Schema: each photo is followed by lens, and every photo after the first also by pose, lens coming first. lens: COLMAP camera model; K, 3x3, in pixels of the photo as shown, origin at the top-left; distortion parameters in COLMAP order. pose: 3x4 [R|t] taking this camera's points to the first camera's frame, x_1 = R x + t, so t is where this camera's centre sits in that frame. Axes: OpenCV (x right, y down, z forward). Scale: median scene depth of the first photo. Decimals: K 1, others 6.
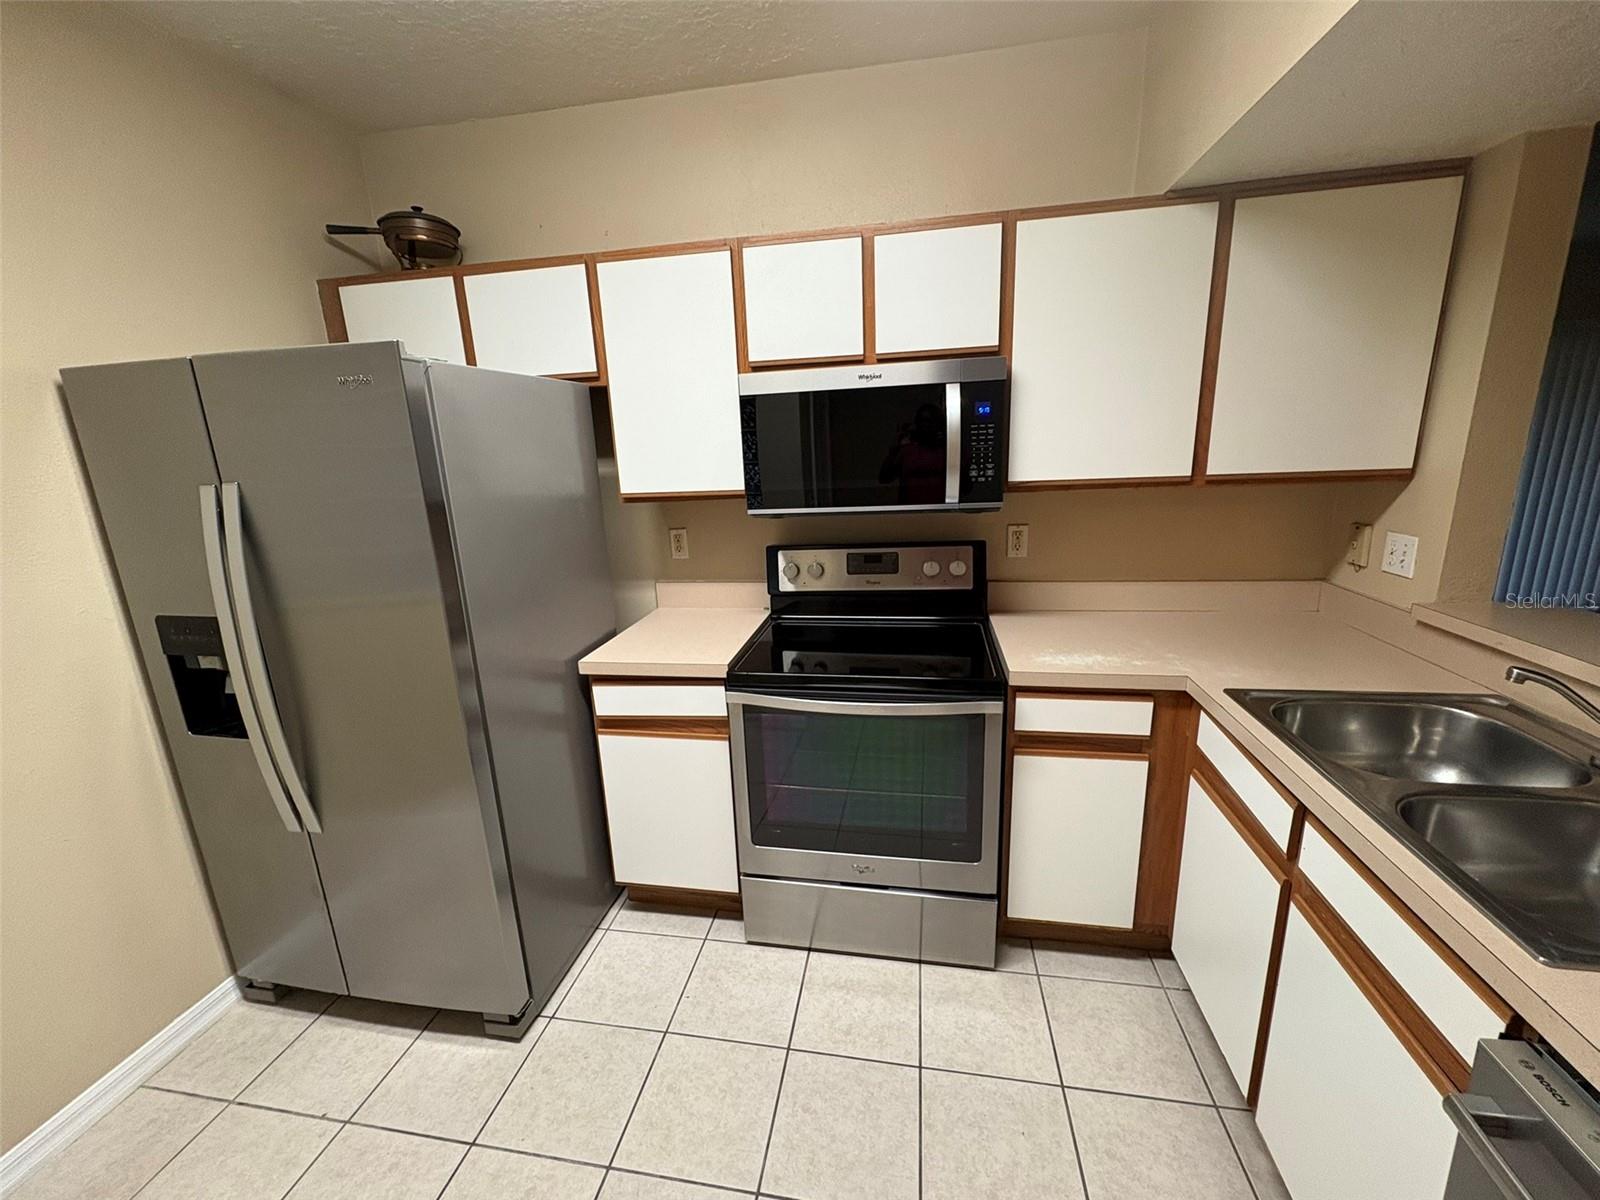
lens RADIAL K [[648.7, 0, 800.0], [0, 648.7, 600.0], [0, 0, 1]] dist [0.002373, 0.000145]
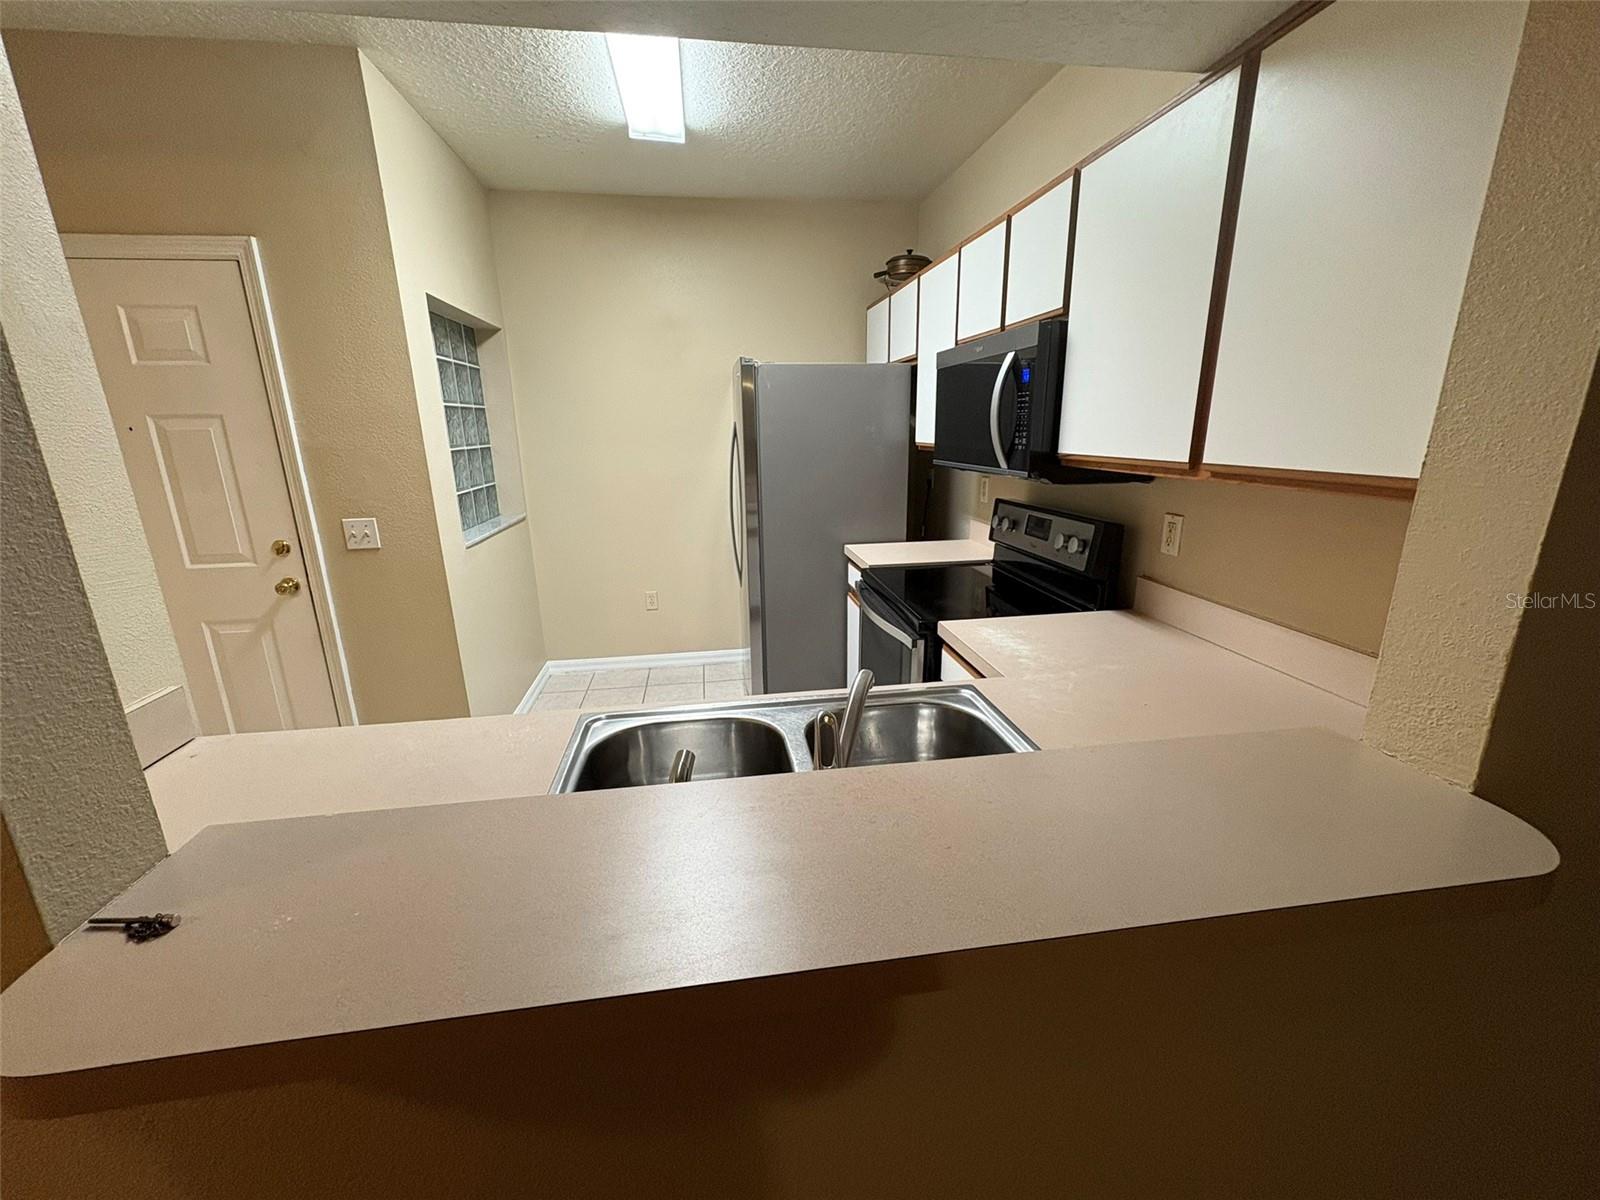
lens RADIAL K [[648.7, 0, 800.0], [0, 648.7, 600.0], [0, 0, 1]] dist [0.002373, 0.000145]
pose [[0.323497, 0.284628, -0.902406, 1.036652], [-0.227074, 0.949170, 0.217976, -0.093458], [0.918579, 0.134399, 0.371685, 0.313406]]
